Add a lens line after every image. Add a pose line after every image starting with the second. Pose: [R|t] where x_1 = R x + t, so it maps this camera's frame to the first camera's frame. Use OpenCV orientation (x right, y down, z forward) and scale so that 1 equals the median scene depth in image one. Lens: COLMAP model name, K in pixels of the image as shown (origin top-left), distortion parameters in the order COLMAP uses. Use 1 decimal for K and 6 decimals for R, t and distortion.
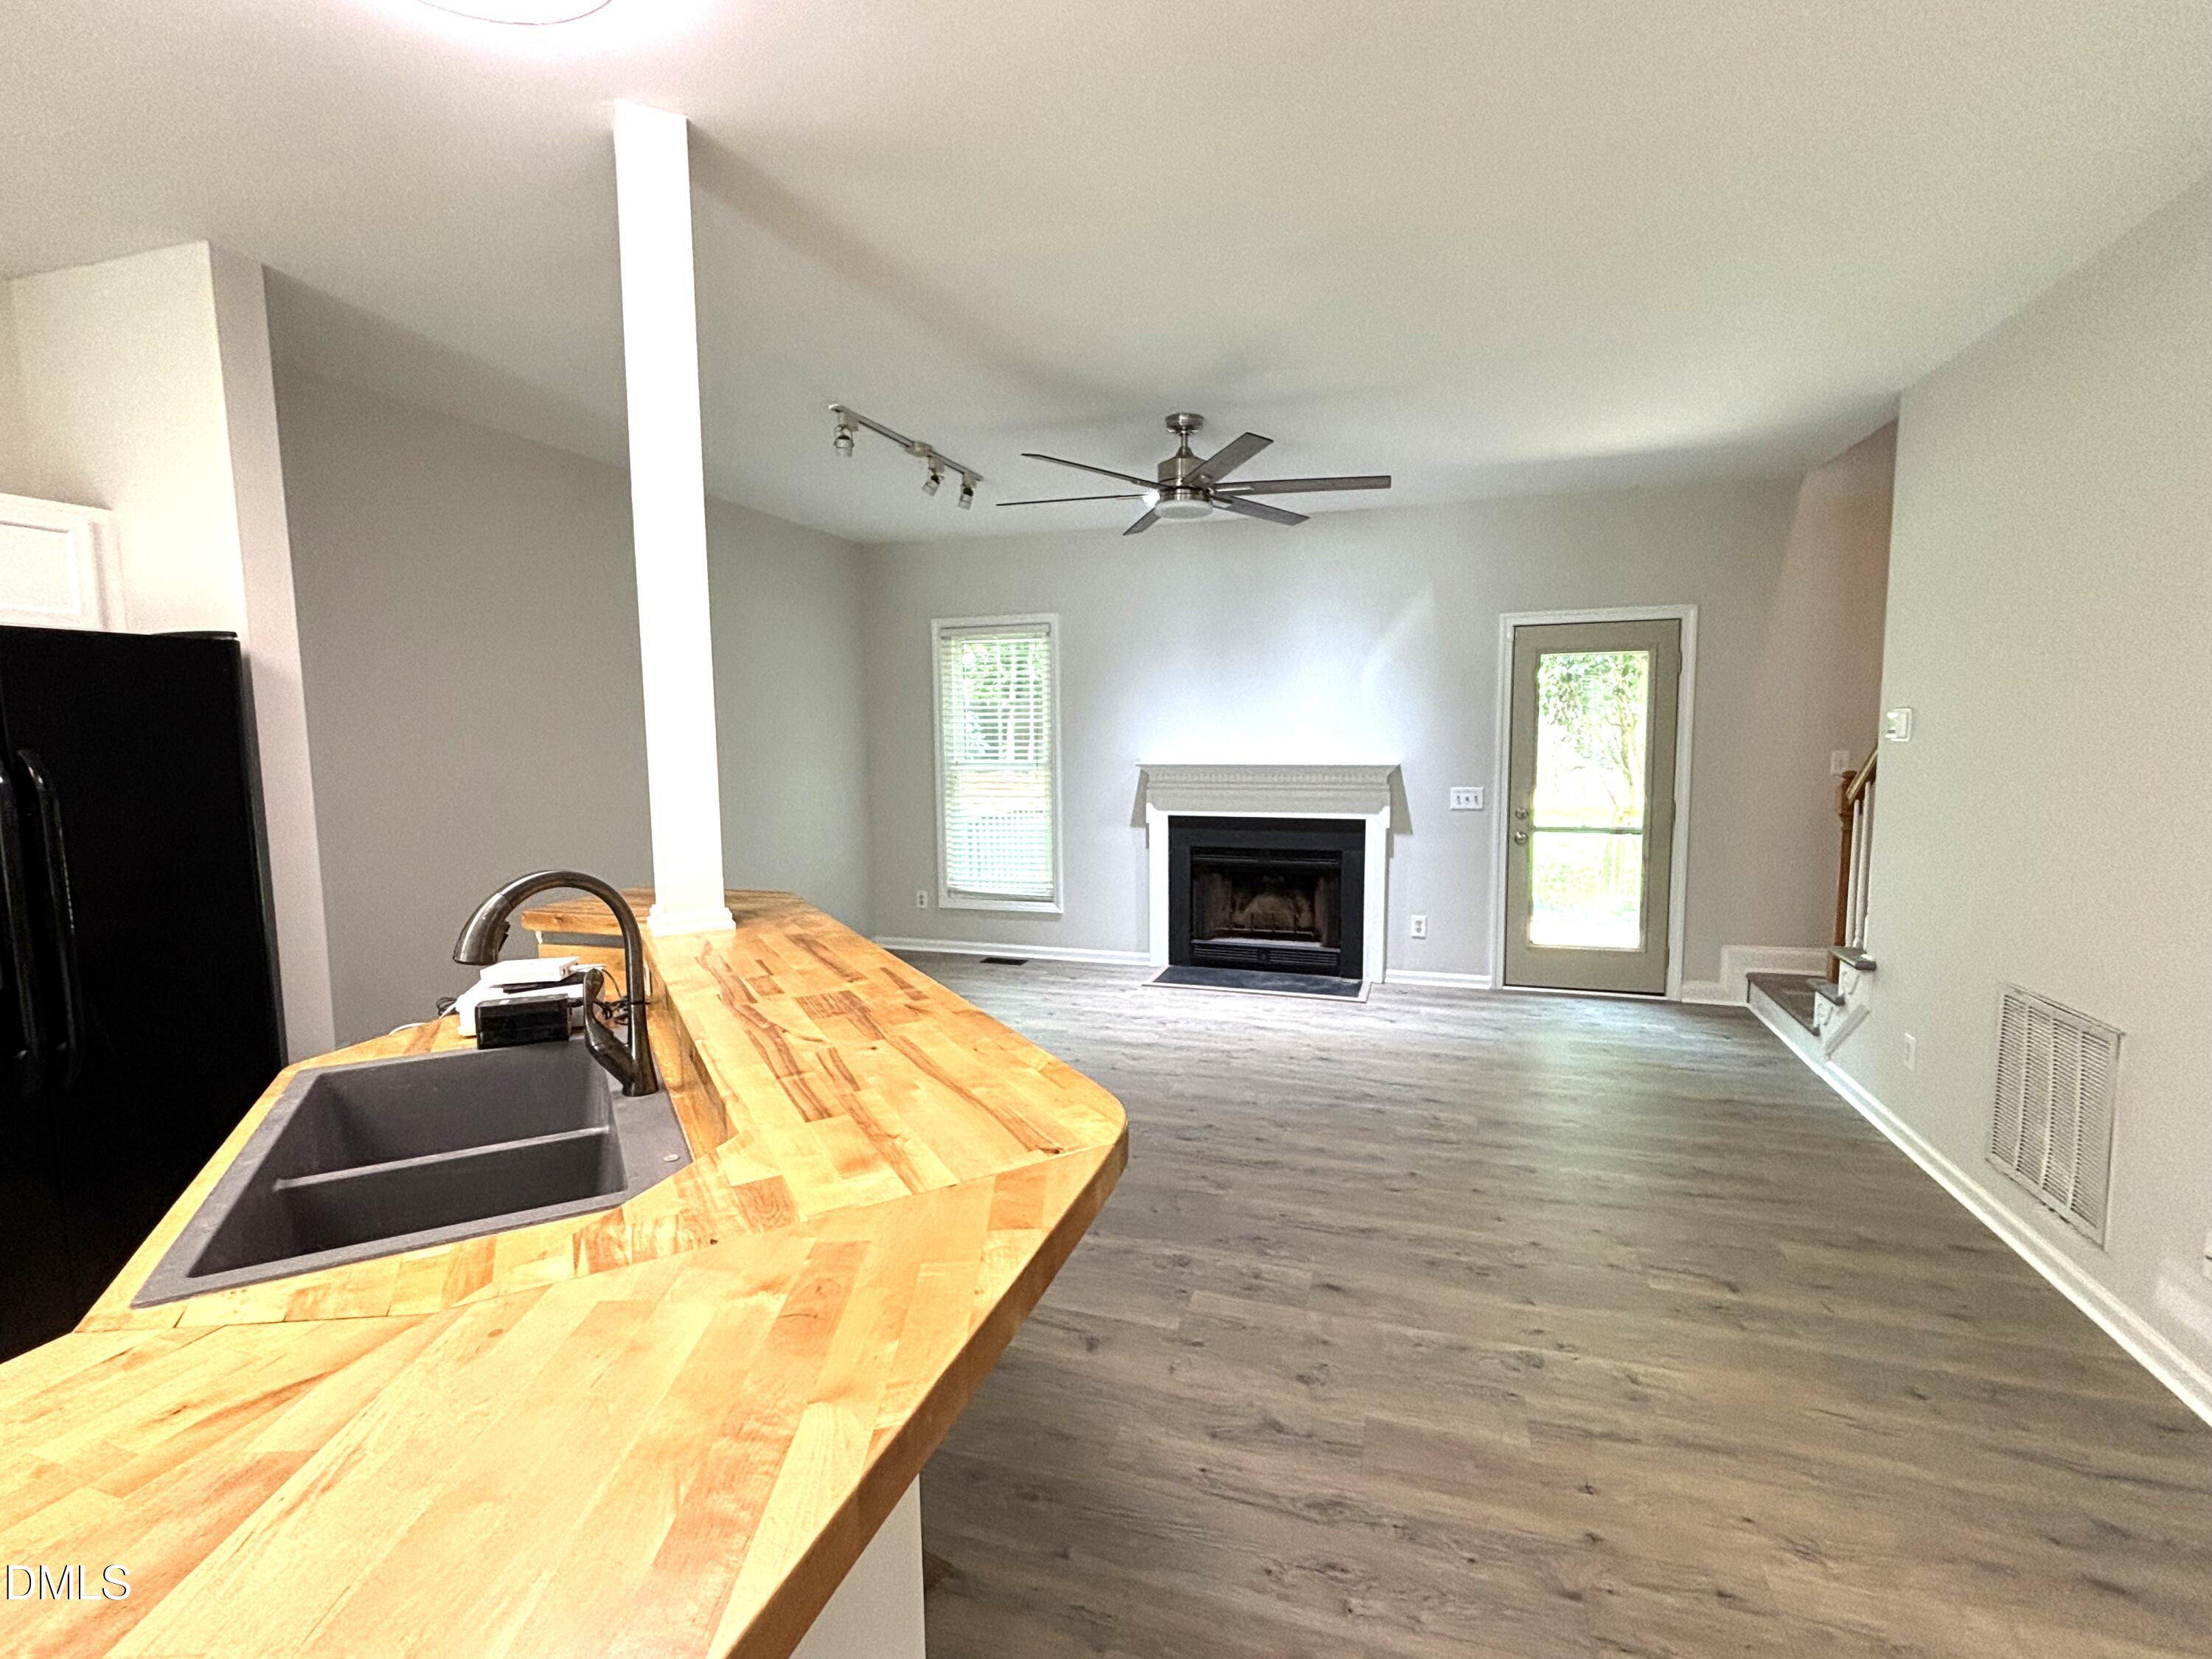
lens RADIAL K [[998.3, 0, 1106.0], [0, 998.3, 829.5], [0, 0, 1]] dist [0.021574, -0.007880]
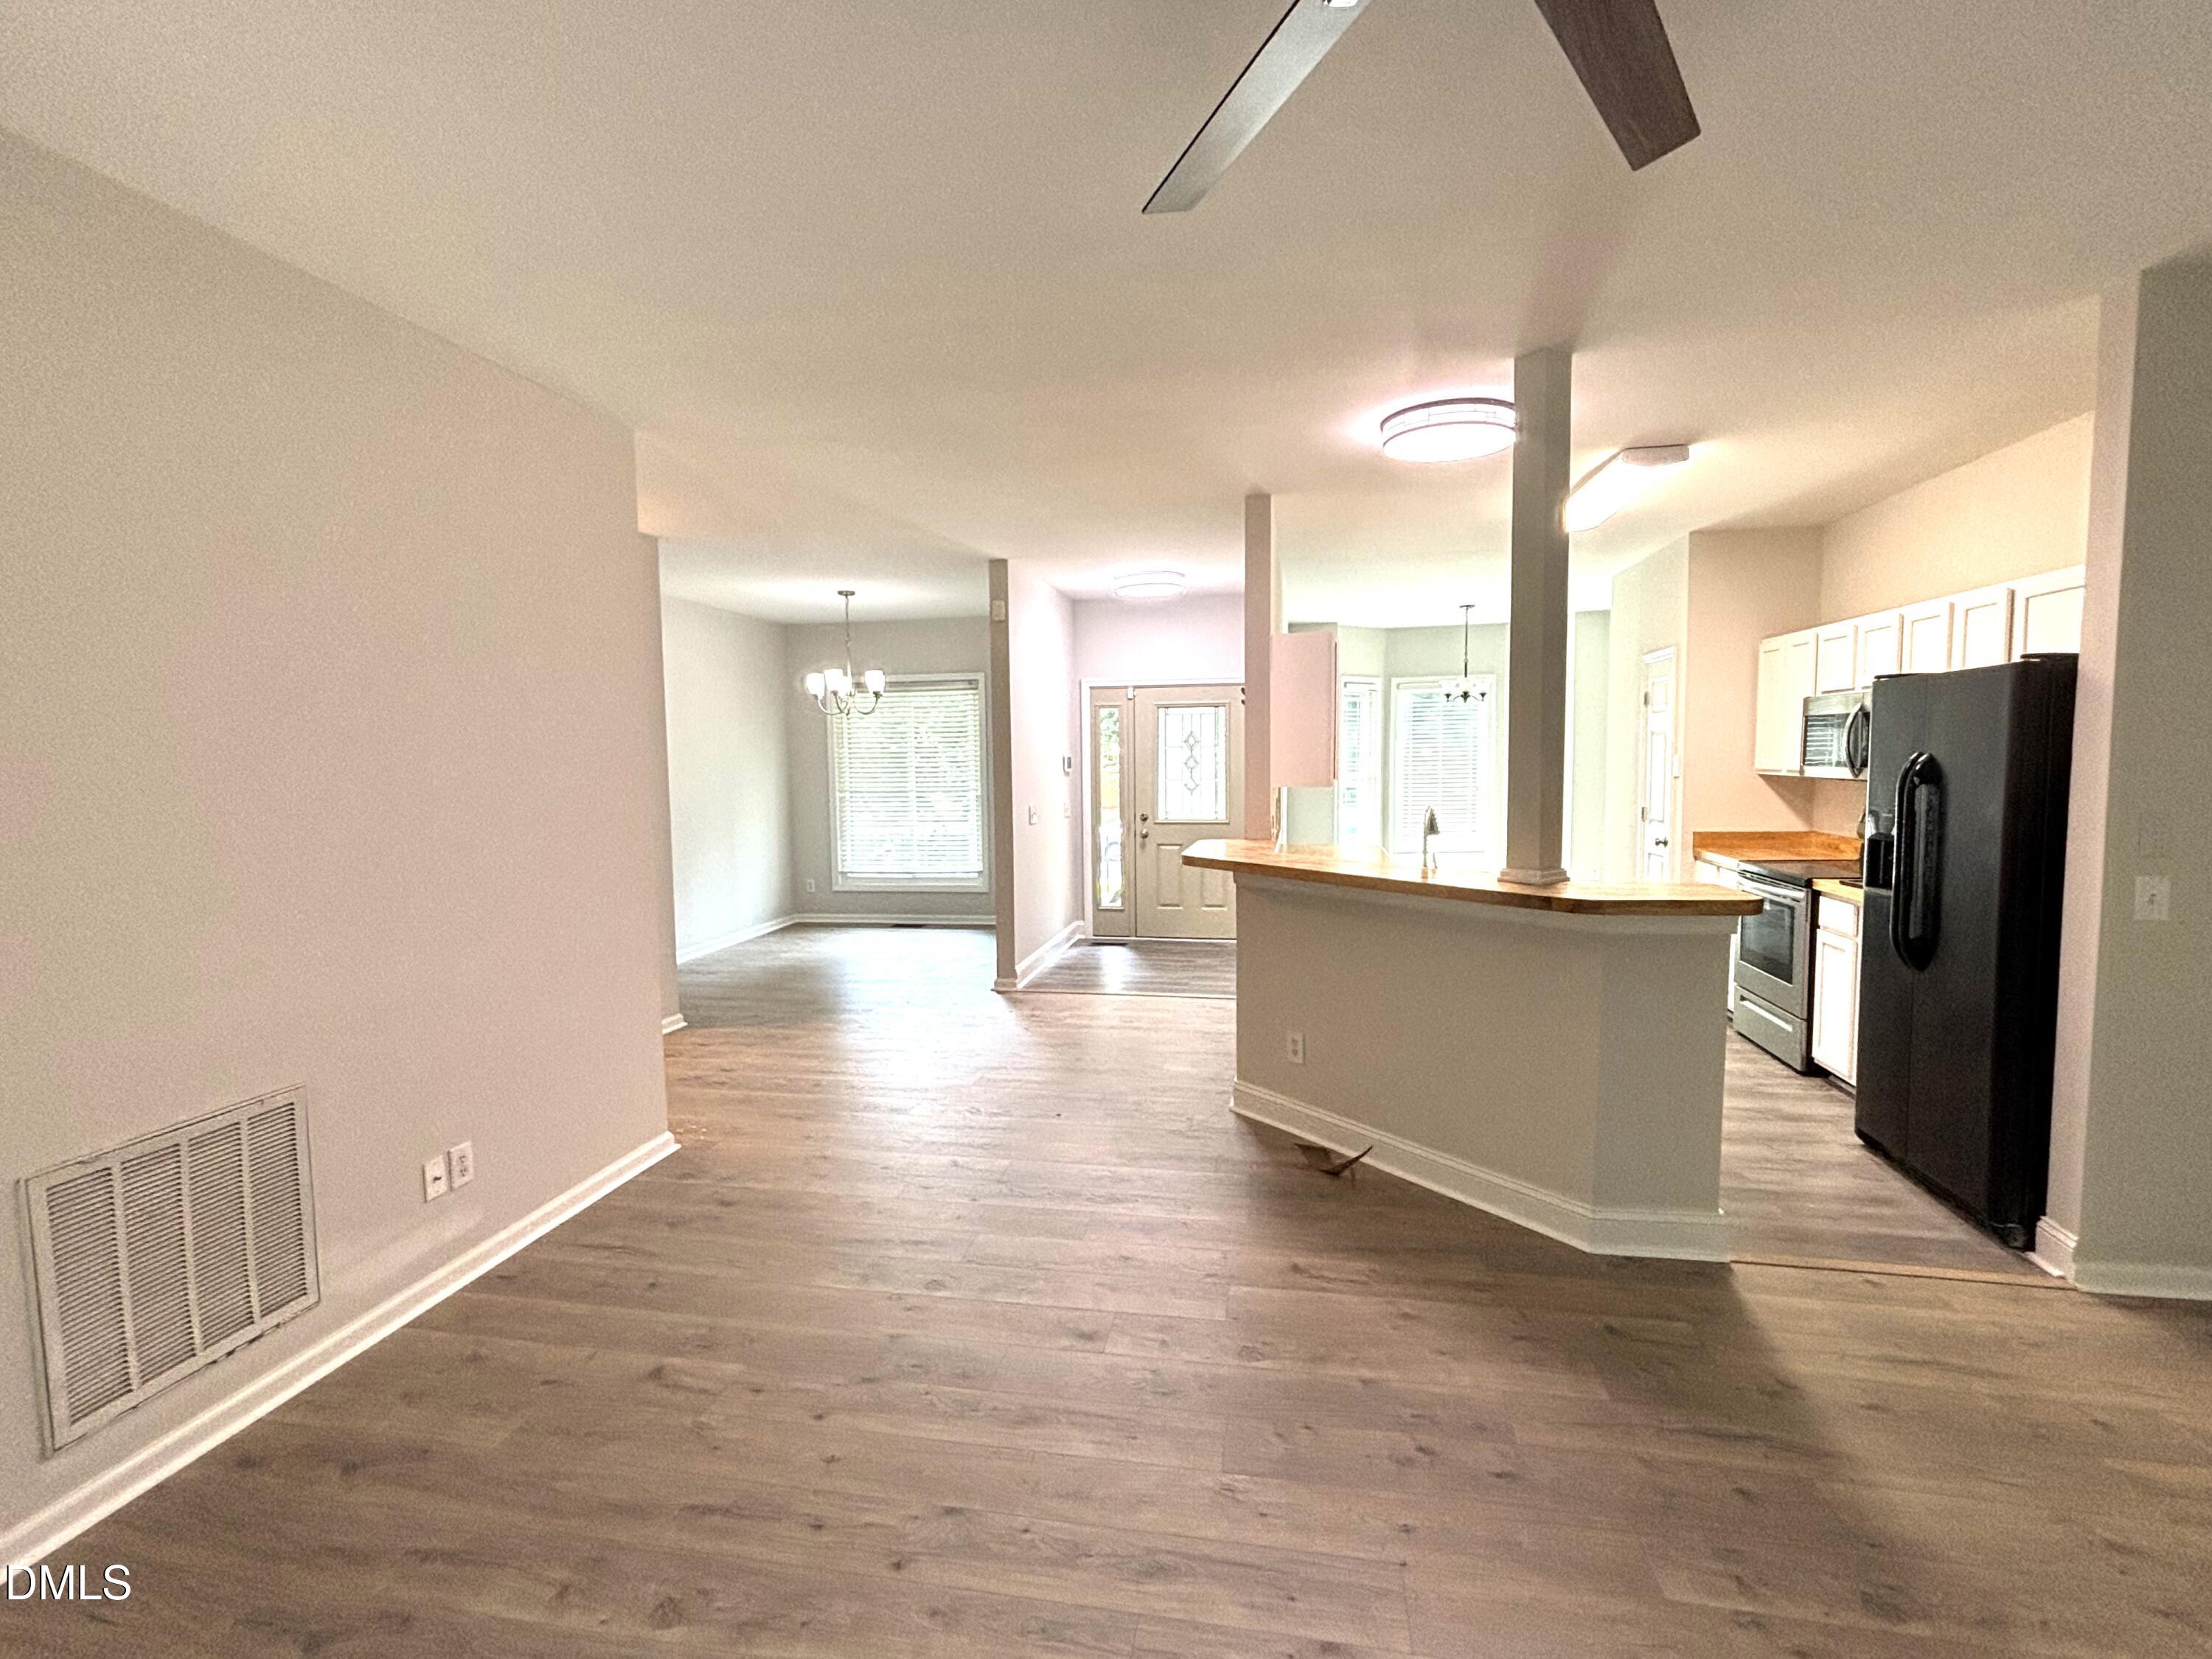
lens RADIAL K [[1010.2, 0, 1106.0], [0, 1010.2, 829.5], [0, 0, 1]] dist [0.002038, 0.000109]
pose [[-0.991957, 0.032158, -0.122418, 0.149220], [0.011034, 0.985474, 0.169467, -0.091324], [0.126090, 0.166753, -0.977903, 0.902366]]
